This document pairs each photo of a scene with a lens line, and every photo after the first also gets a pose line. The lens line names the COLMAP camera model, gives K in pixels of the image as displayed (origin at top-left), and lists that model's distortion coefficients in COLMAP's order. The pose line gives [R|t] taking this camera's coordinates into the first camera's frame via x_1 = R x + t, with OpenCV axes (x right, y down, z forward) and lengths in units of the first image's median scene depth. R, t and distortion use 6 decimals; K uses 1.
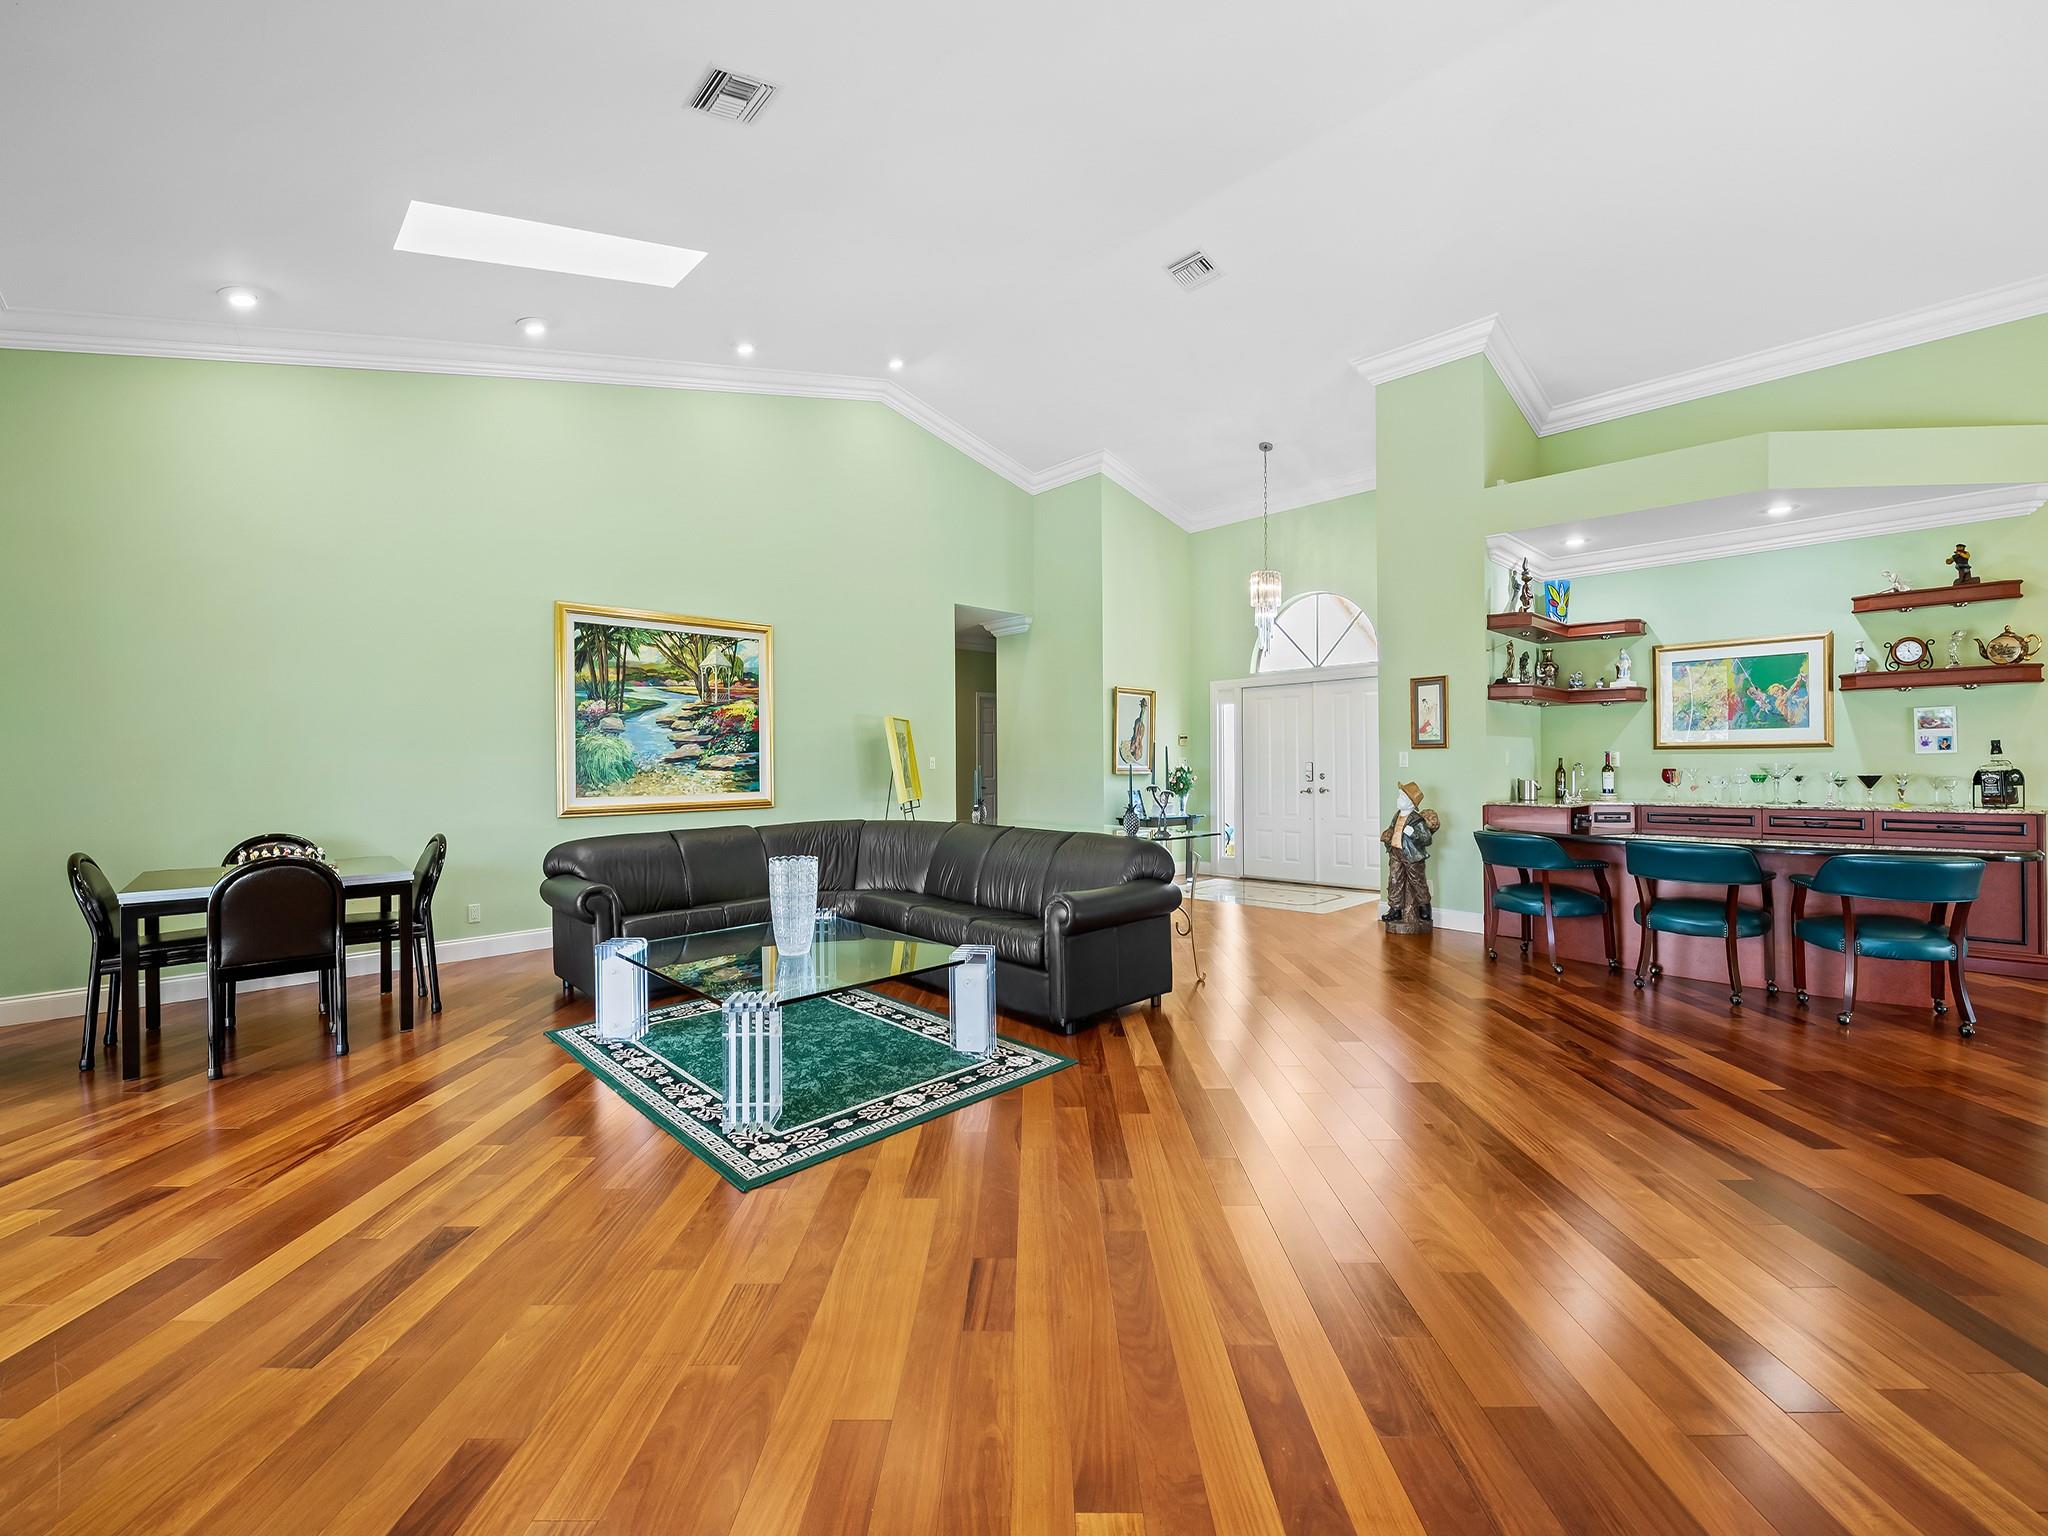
lens RADIAL K [[844.2, 0, 1043.0], [0, 844.2, 760.3], [0, 0, 1]] dist [0.011160, -0.008162]
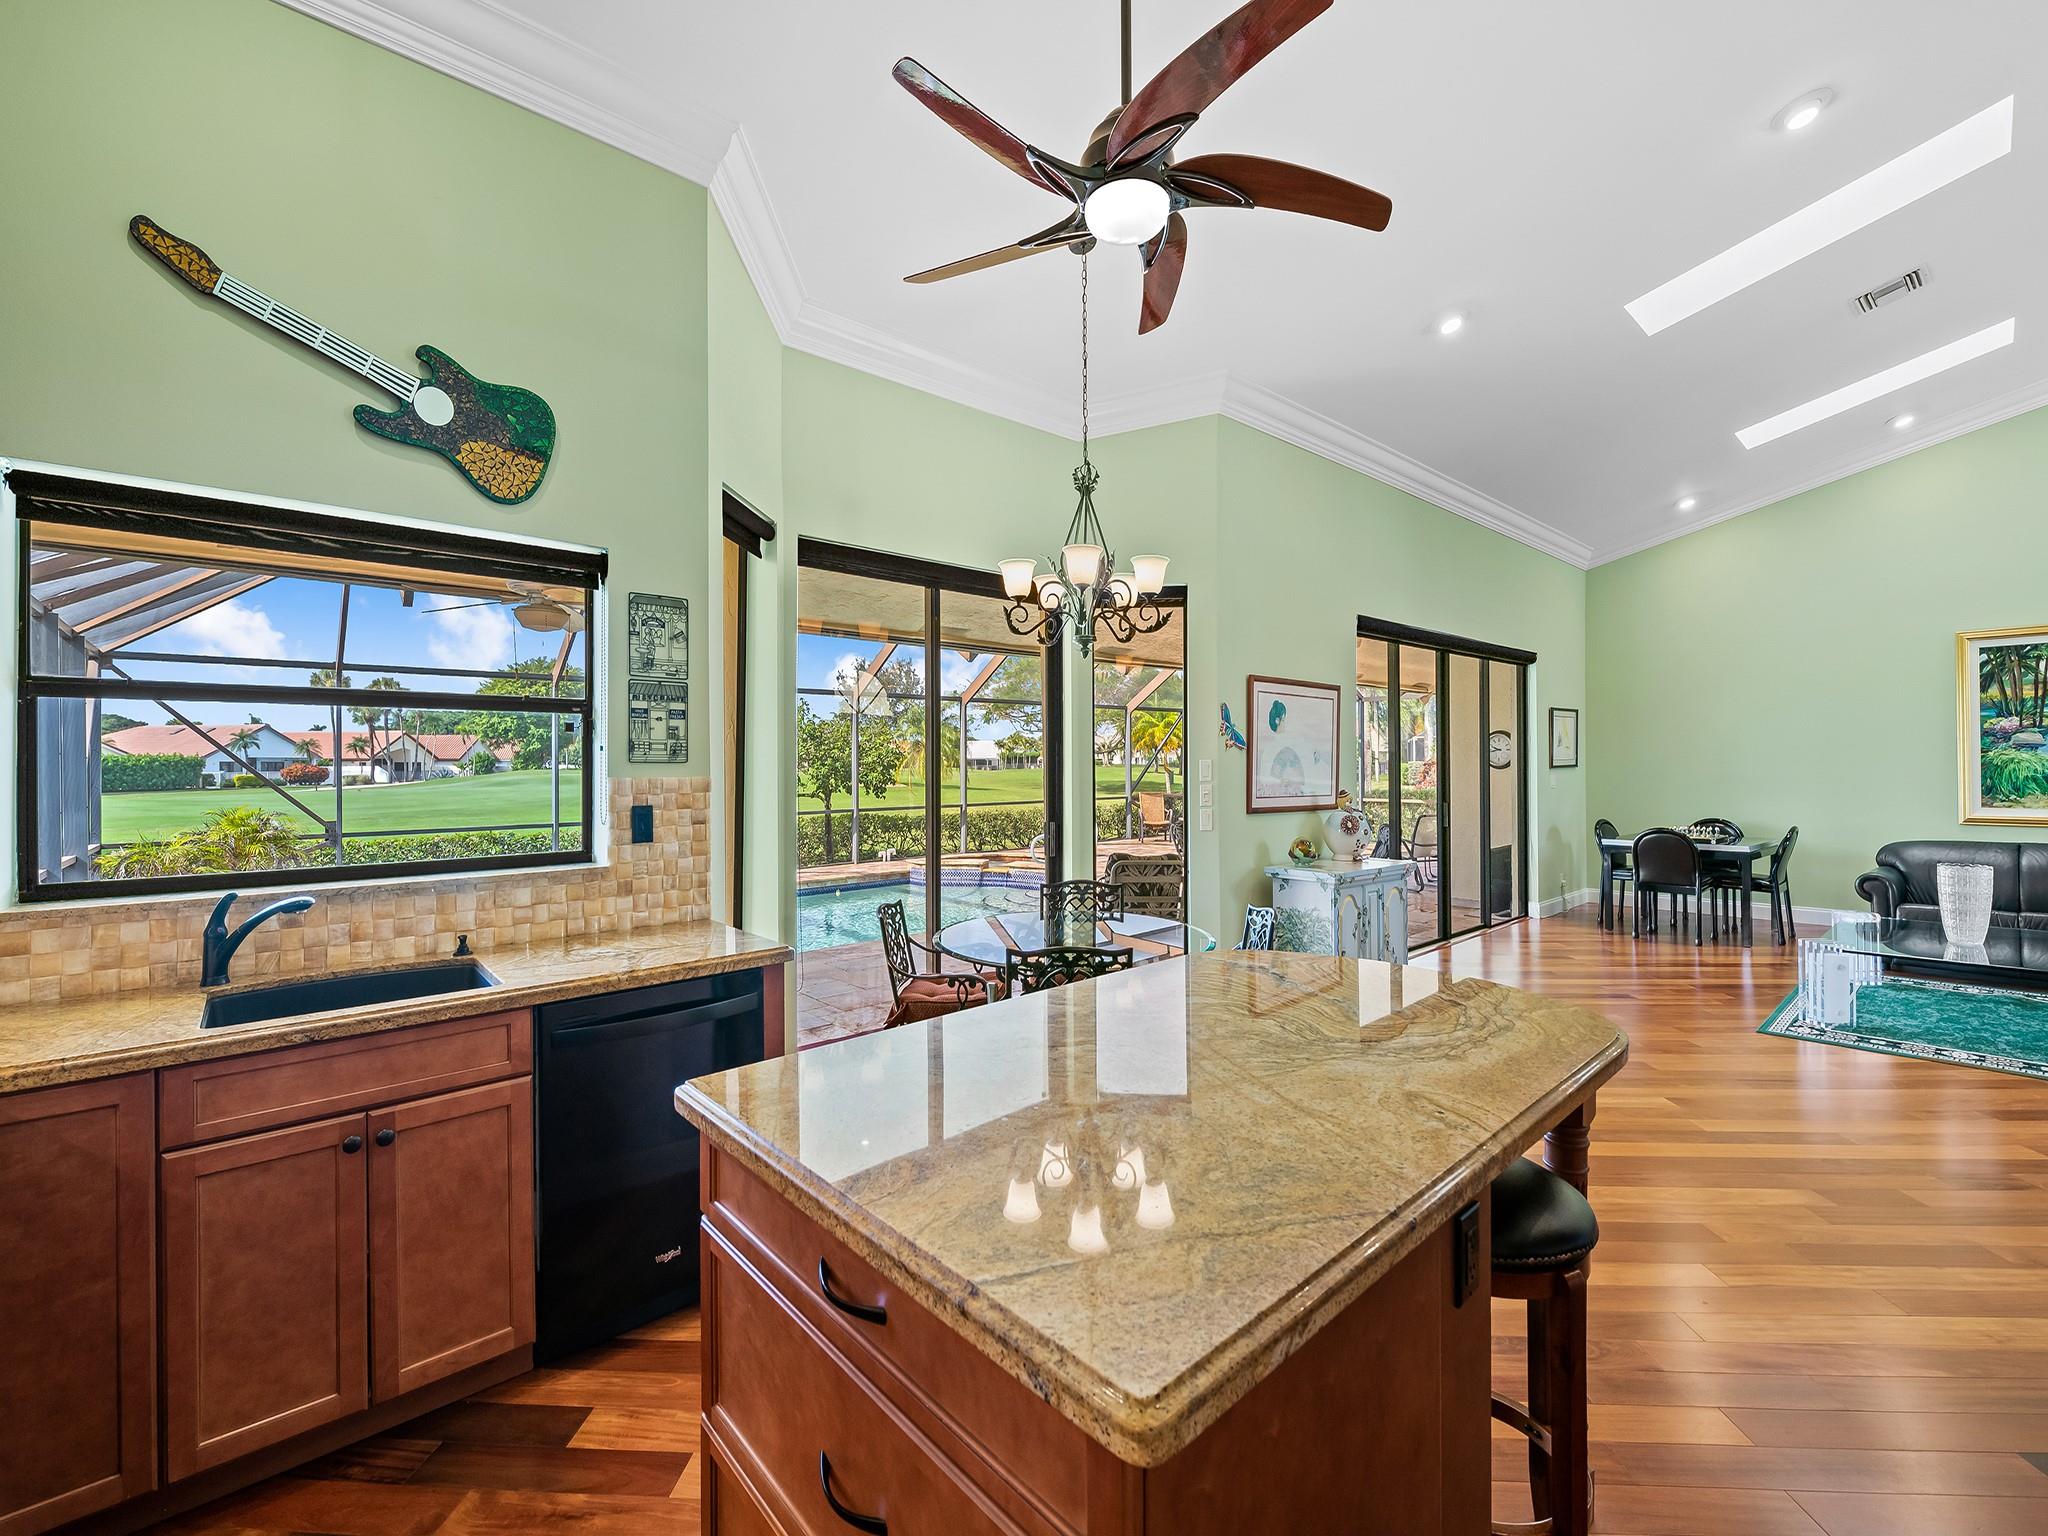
lens RADIAL K [[872.2, 0, 1017.7], [0, 872.2, 766.5], [0, 0, 1]] dist [0.000460, -0.000386]
pose [[-0.054370, 0.013295, -0.998432, 0.643502], [0.011515, 0.999853, 0.012687, -0.037799], [0.998454, -0.010807, -0.054515, -0.185830]]
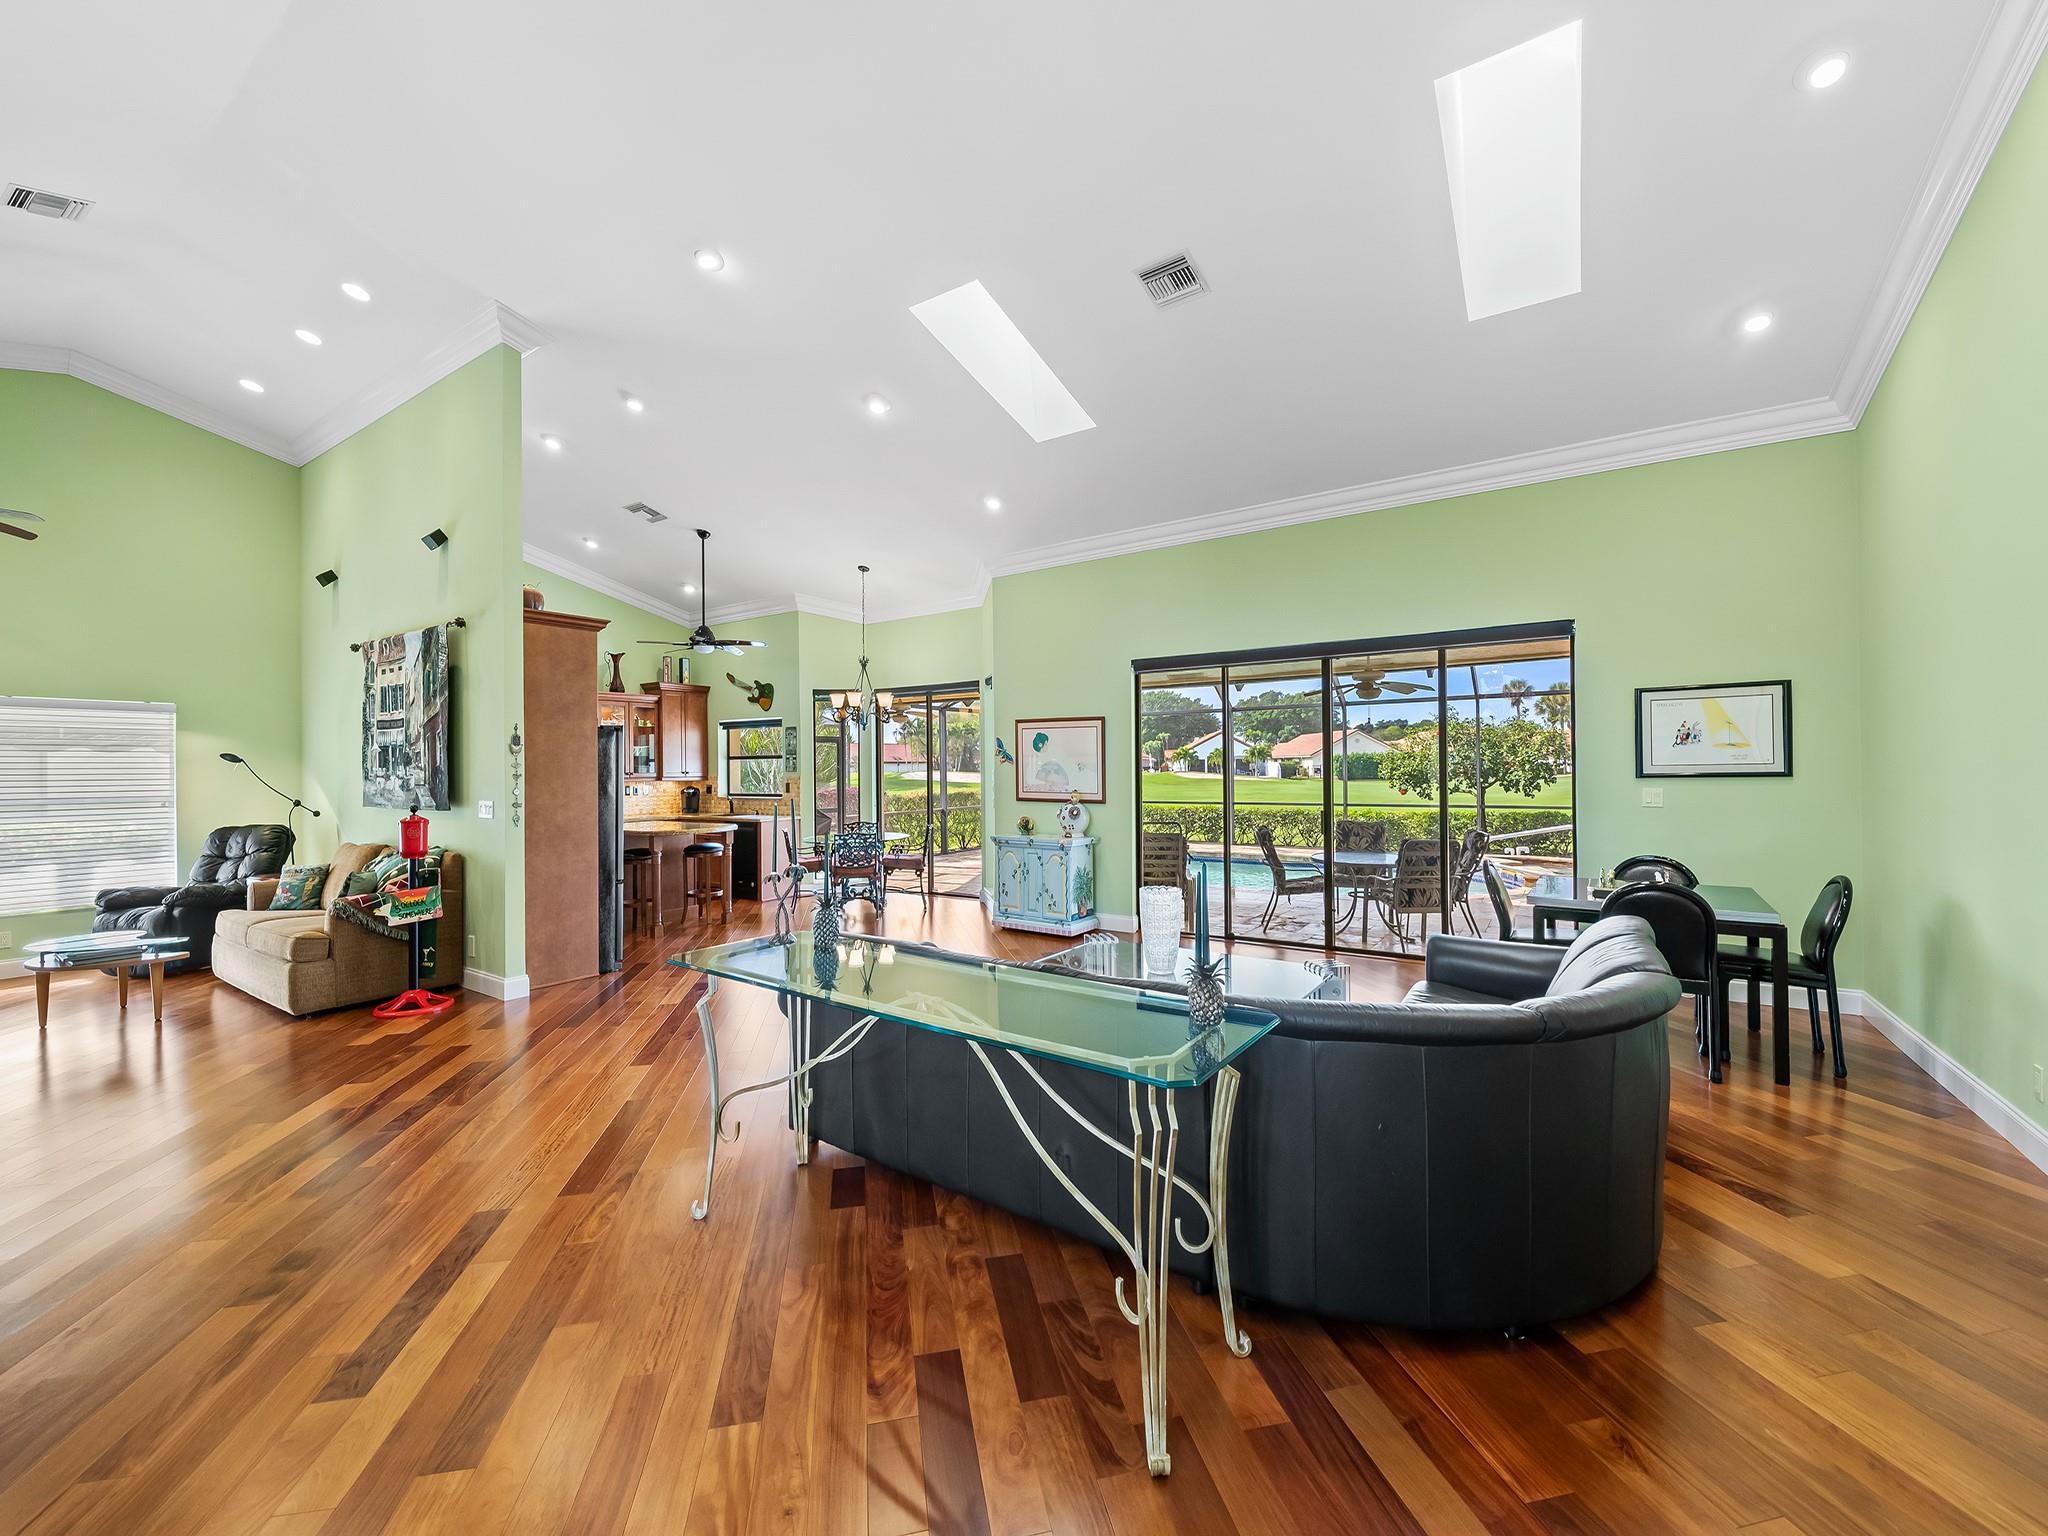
lens RADIAL K [[812.3, 0, 1024.0], [0, 812.3, 768.0], [0, 0, 1]] dist [-0.001985, -0.000679]
pose [[-0.979618, 0.021114, -0.199754, 0.061576], [0.021753, 0.999763, -0.001004, -0.031736], [0.199686, -0.005329, -0.979845, 1.265594]]
